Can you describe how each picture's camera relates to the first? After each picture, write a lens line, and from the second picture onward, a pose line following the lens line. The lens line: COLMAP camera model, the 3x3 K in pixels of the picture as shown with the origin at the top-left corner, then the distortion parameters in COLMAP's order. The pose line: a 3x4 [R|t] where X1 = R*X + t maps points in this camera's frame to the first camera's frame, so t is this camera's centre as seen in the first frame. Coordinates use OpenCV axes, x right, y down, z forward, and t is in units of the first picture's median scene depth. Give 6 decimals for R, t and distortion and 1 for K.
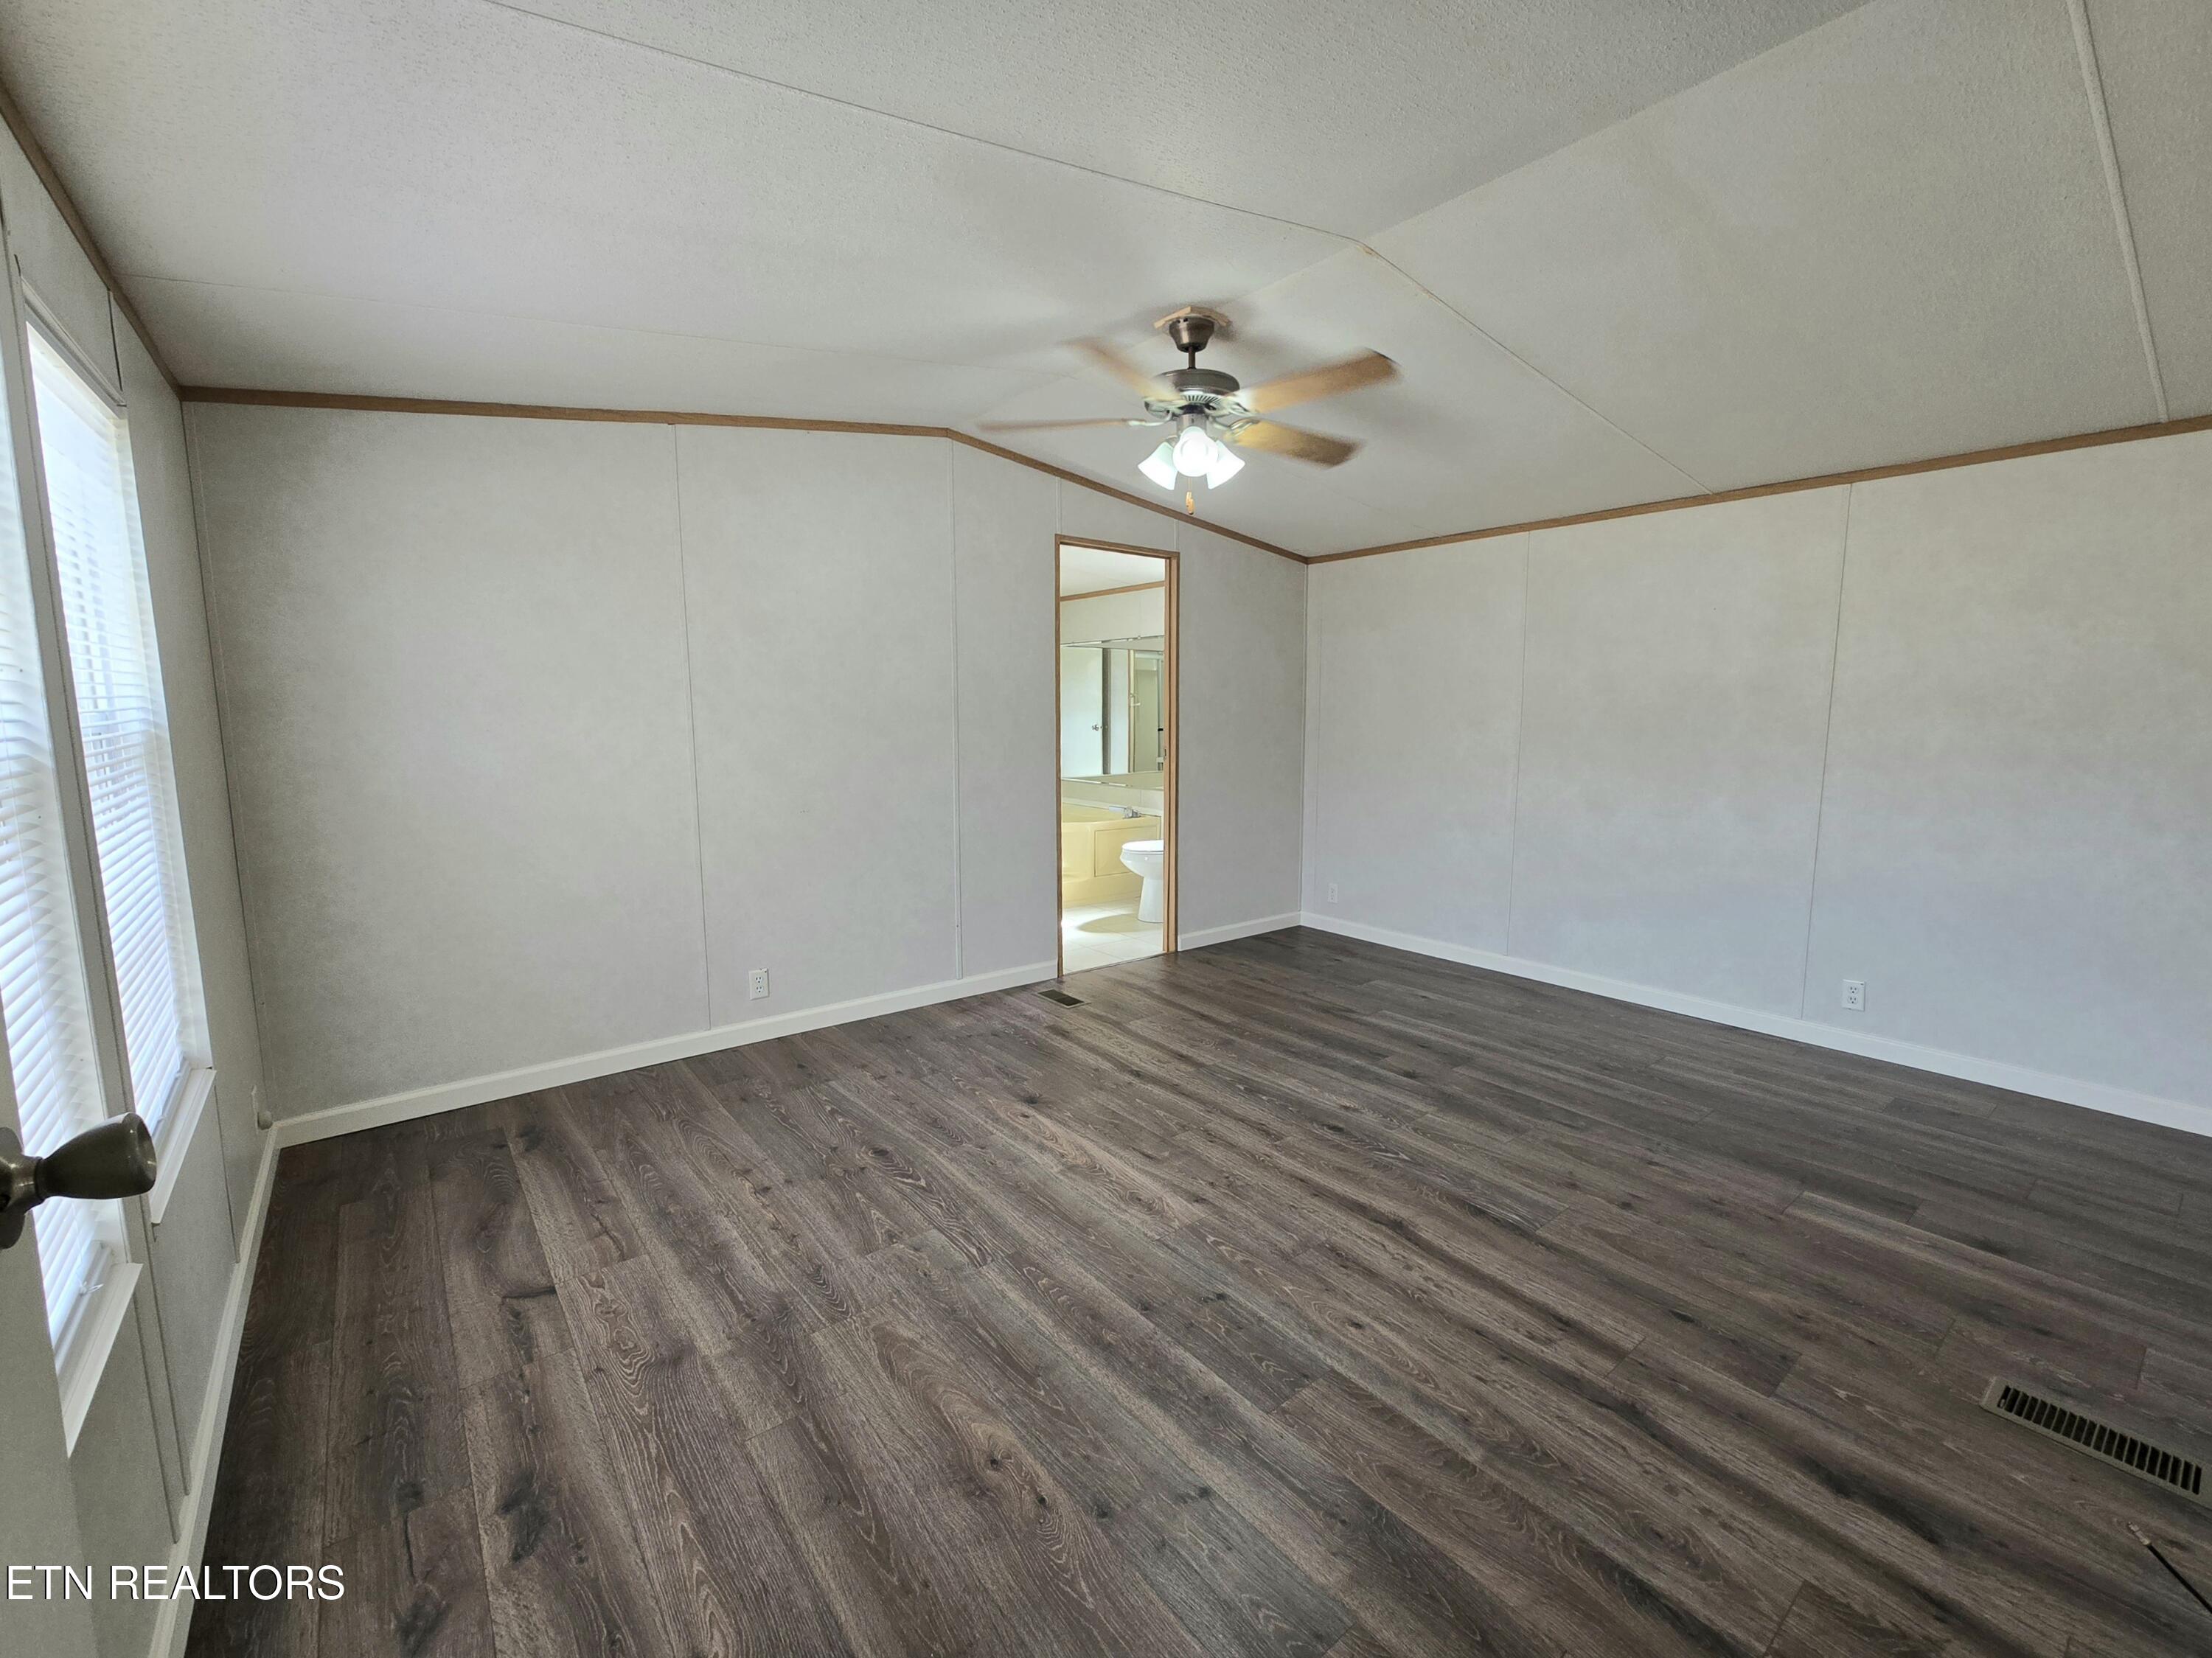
lens RADIAL K [[913.4, 0, 1123.5], [0, 913.4, 819.7], [0, 0, 1]] dist [-0.001056, 0.000509]
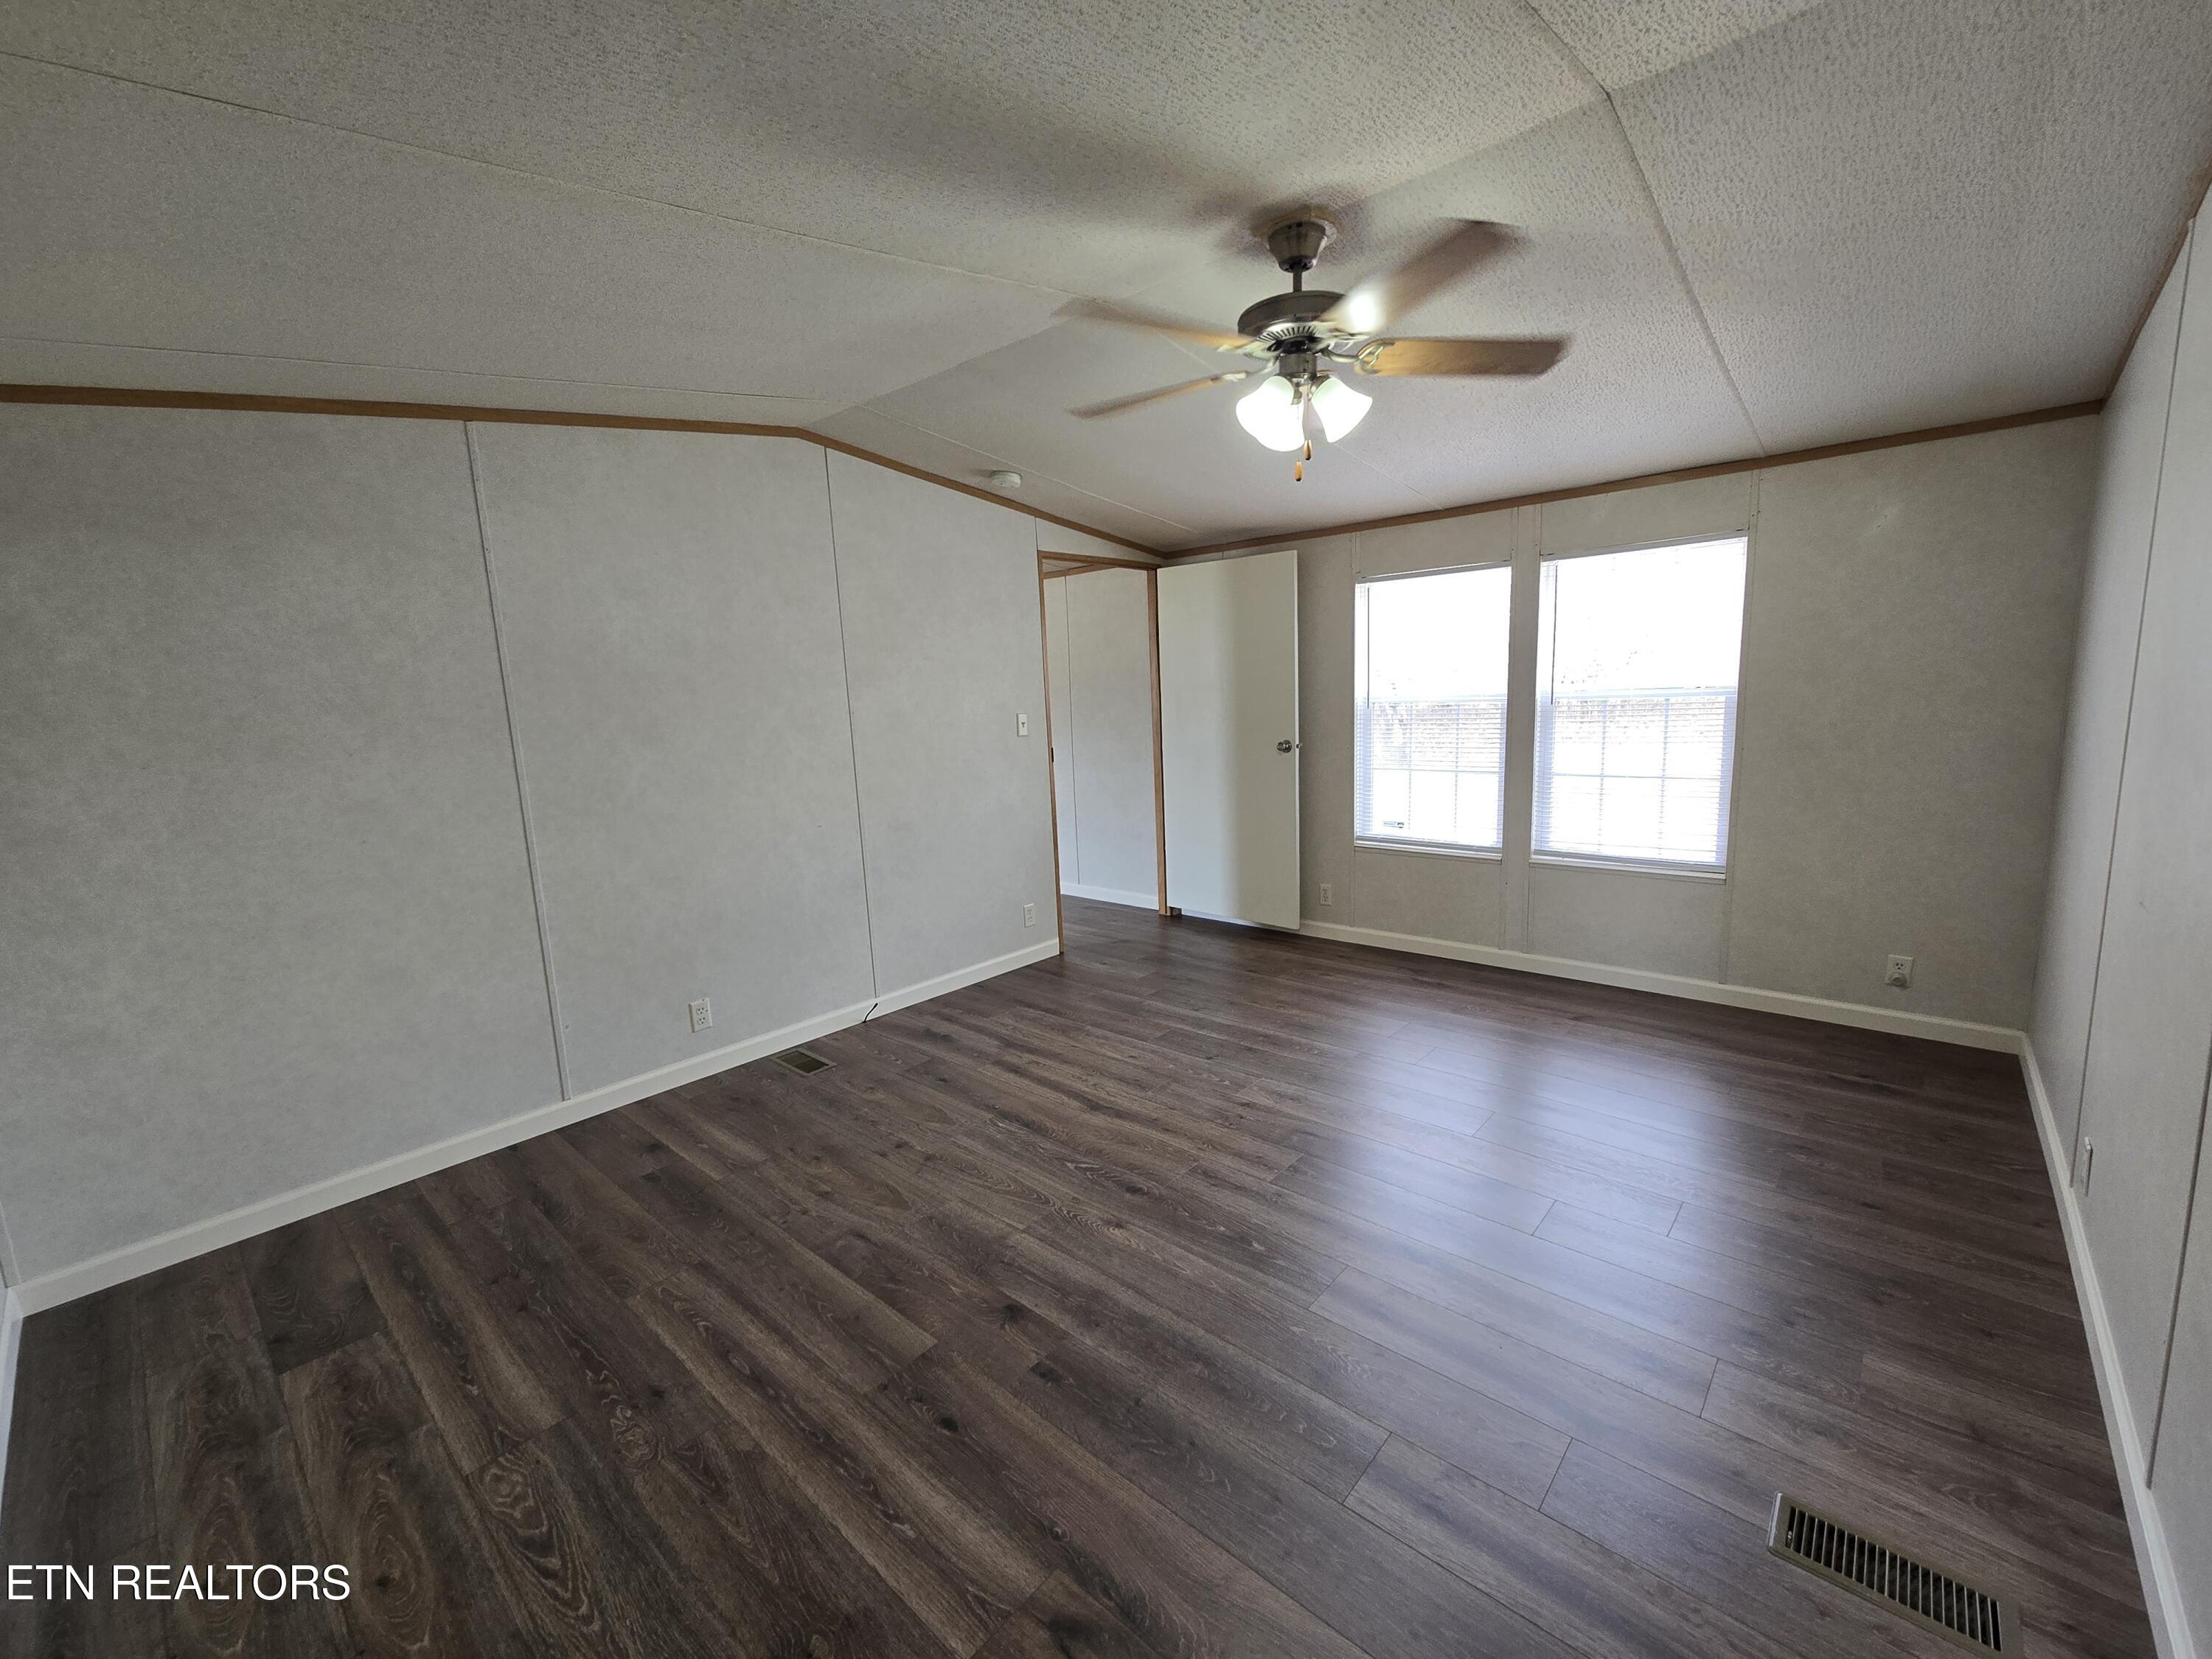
lens RADIAL K [[913.5, 0, 1123.5], [0, 913.5, 820.2], [0, 0, 1]] dist [-0.001056, 0.000509]
pose [[-0.983777, 0.066832, -0.166483, 0.439215], [0.019824, 0.962832, 0.269373, -0.305584], [0.178298, 0.261703, -0.948536, 2.096314]]
